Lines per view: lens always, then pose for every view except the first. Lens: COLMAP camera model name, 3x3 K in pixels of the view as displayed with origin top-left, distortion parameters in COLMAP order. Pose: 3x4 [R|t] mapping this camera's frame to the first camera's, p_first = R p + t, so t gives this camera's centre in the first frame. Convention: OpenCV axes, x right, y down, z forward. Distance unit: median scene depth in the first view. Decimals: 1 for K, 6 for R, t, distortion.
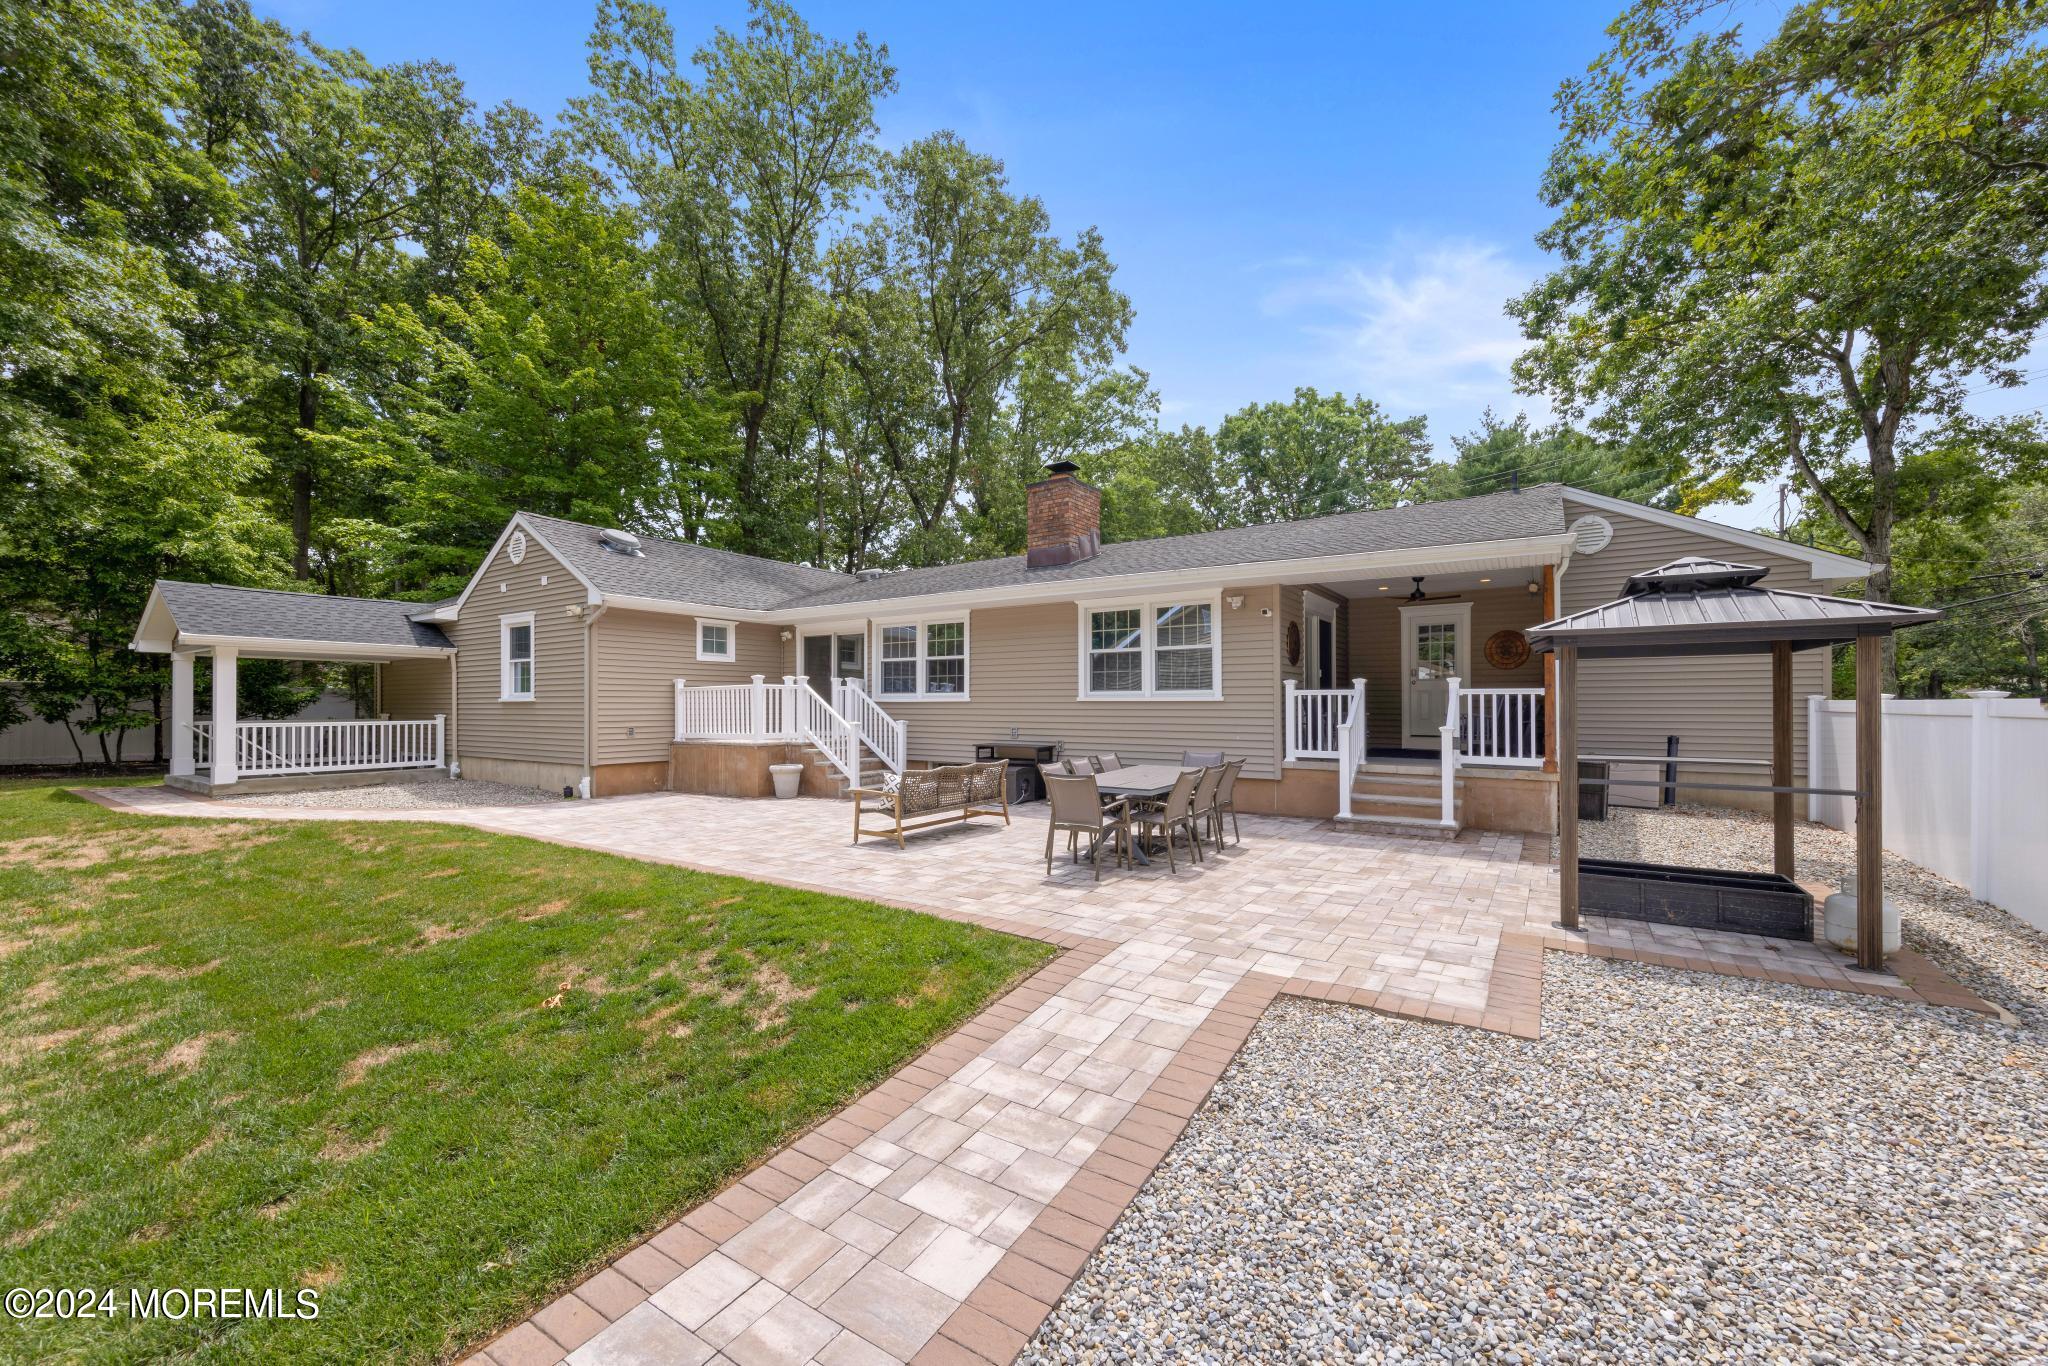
lens RADIAL K [[793.1, 0, 1032.0], [0, 793.1, 697.0], [0, 0, 1]] dist [-0.000324, -0.000005]
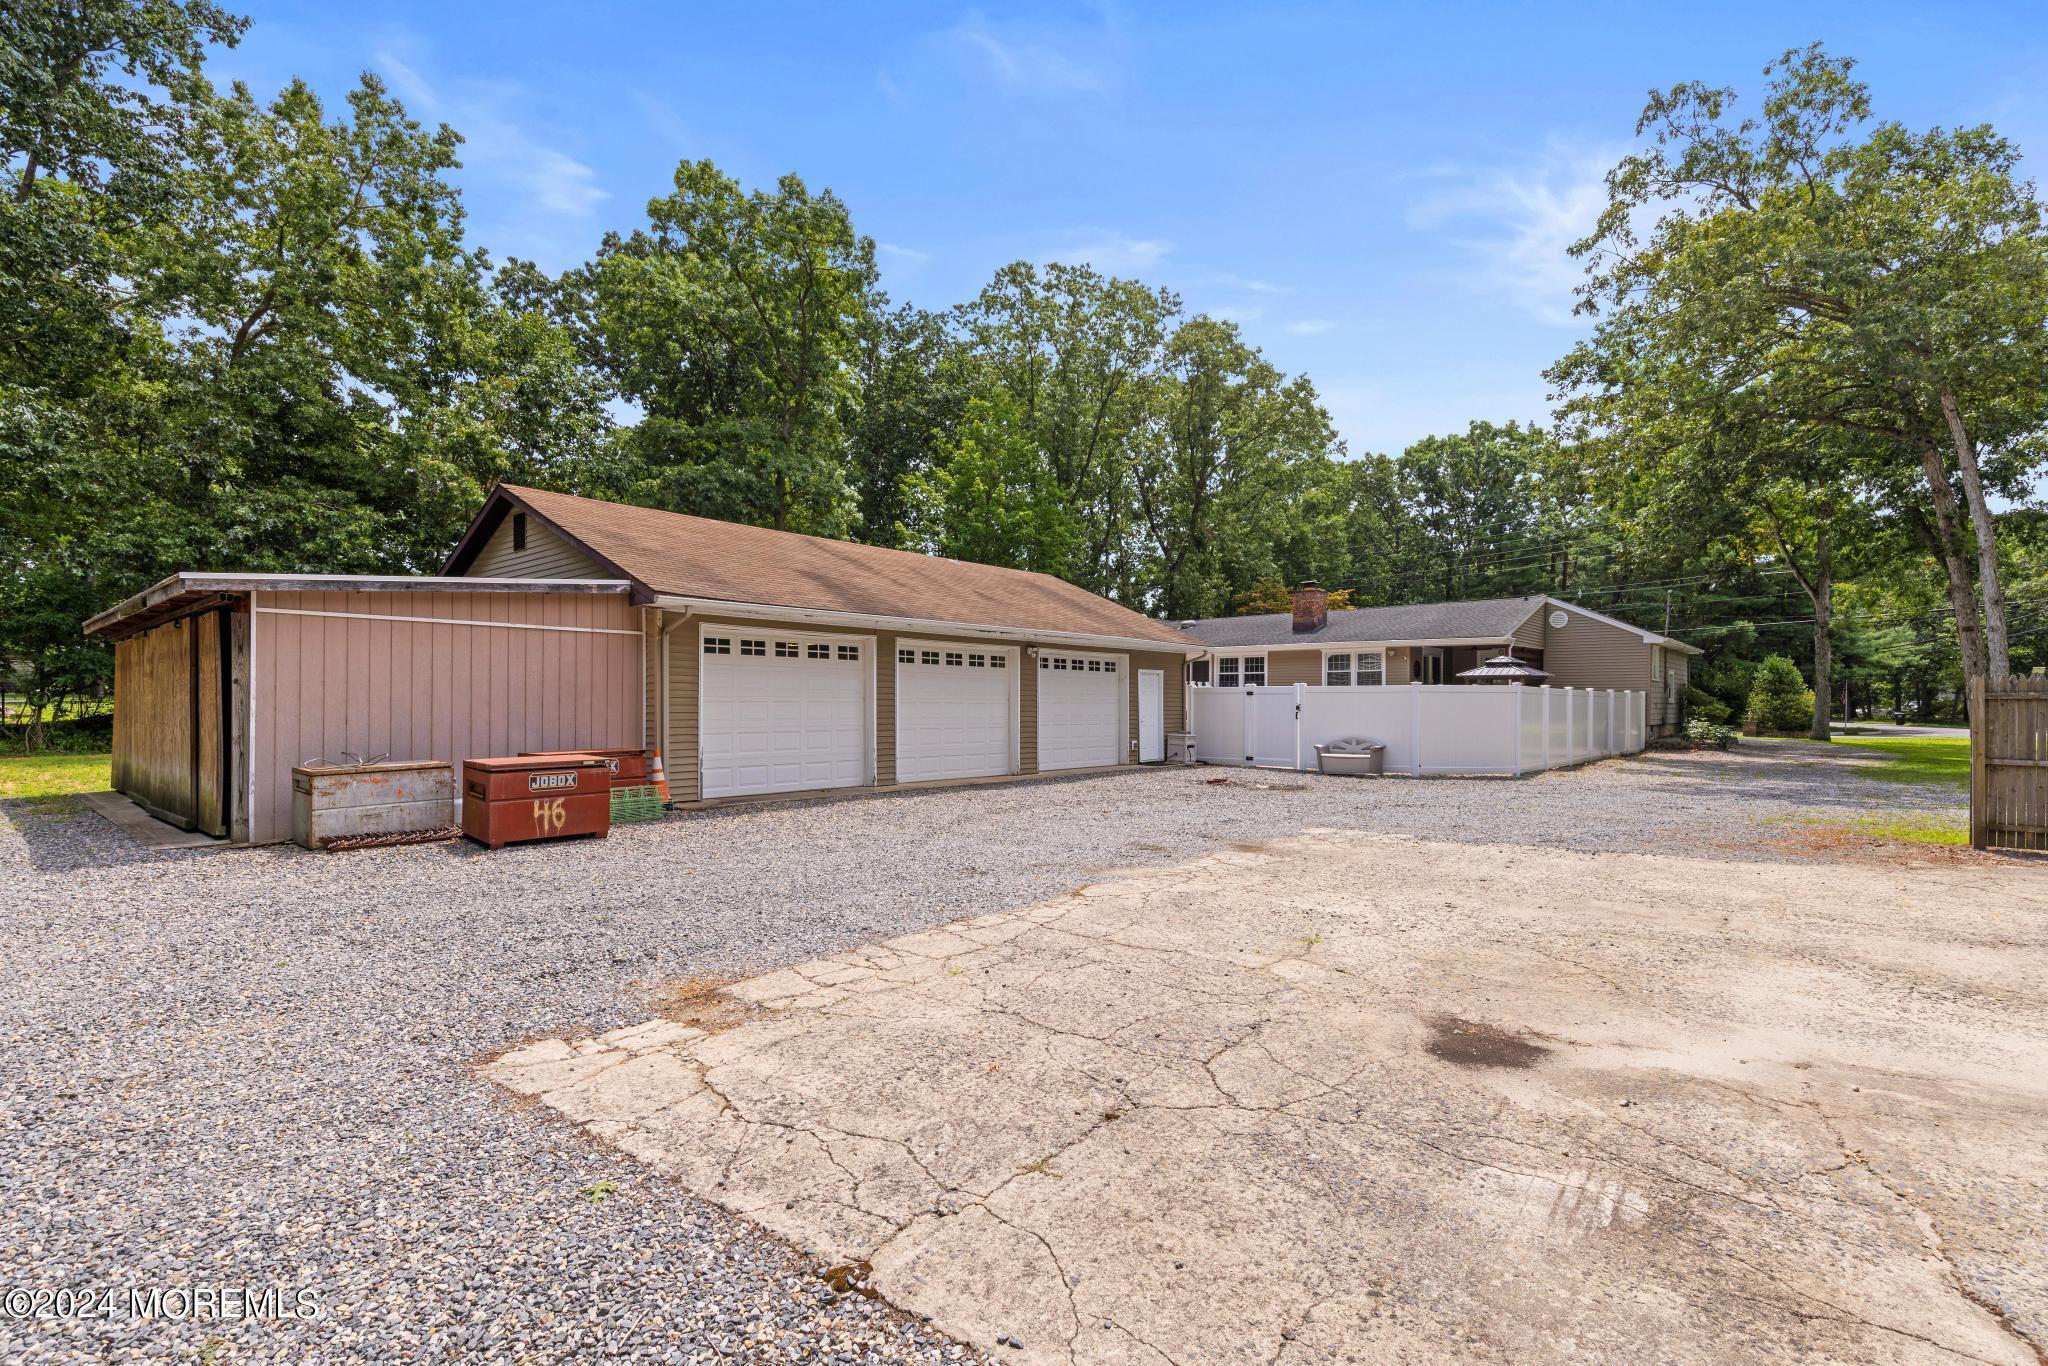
lens RADIAL K [[933.8, 0, 1013.5], [0, 933.8, 686.9], [0, 0, 1]] dist [0.000923, 0.000038]
pose [[0.985603, 0.003979, -0.169028, -0.316043], [-0.004869, 0.999976, -0.004856, 0.005055], [0.169005, 0.005609, 0.985599, -1.580270]]
